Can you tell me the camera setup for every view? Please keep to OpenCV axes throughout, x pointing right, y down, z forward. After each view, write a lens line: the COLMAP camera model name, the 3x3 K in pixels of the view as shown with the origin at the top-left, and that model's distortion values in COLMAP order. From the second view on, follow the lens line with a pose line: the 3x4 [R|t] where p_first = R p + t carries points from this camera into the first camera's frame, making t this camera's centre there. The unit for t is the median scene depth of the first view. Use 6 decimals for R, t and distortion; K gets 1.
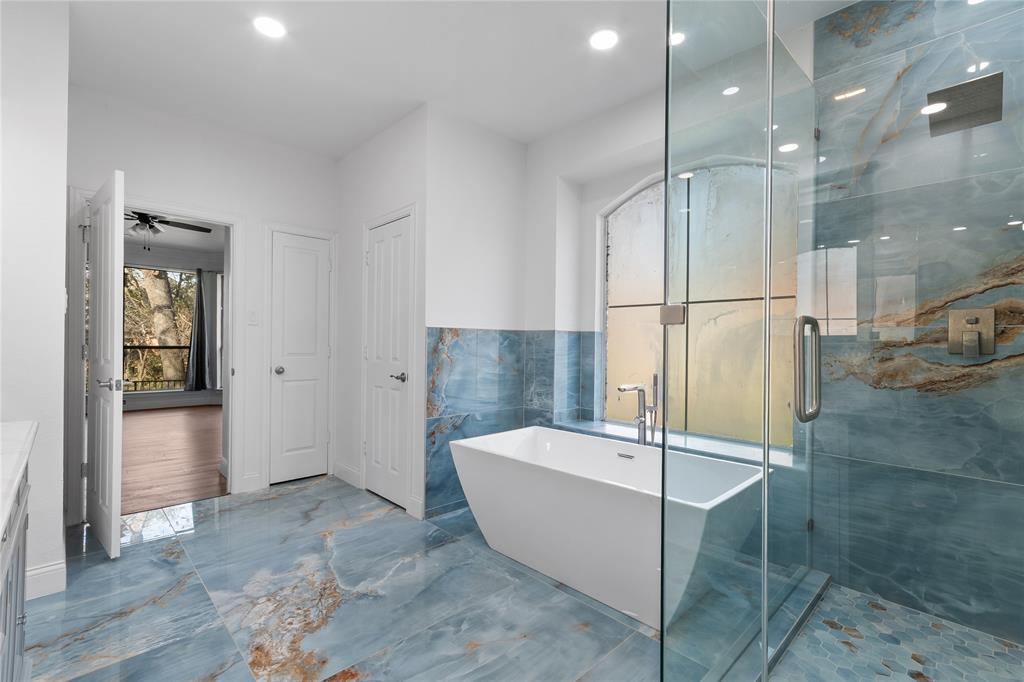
lens RADIAL K [[458.1, 0, 512.6], [0, 458.1, 341.7], [0, 0, 1]] dist [0.003721, 0.000295]
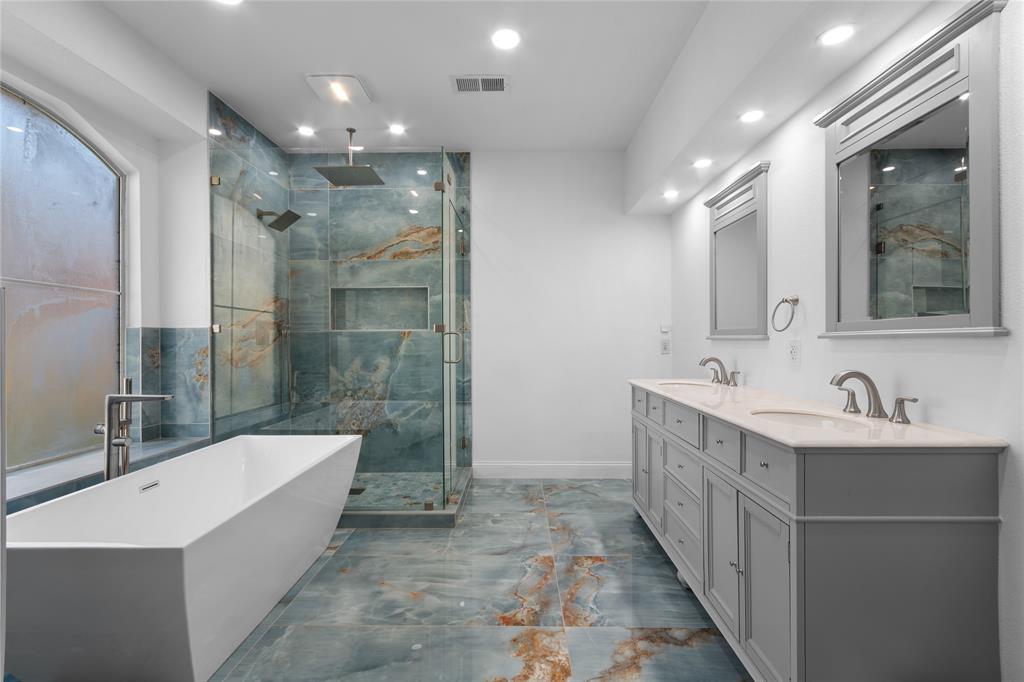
lens RADIAL K [[458.1, 0, 511.5], [0, 458.1, 338.1], [0, 0, 1]] dist [0.003721, 0.000295]
pose [[-0.707432, -0.002476, 0.706778, -0.977895], [-0.001895, 0.999997, 0.001607, -0.003587], [-0.706779, -0.000202, -0.707434, 1.486415]]
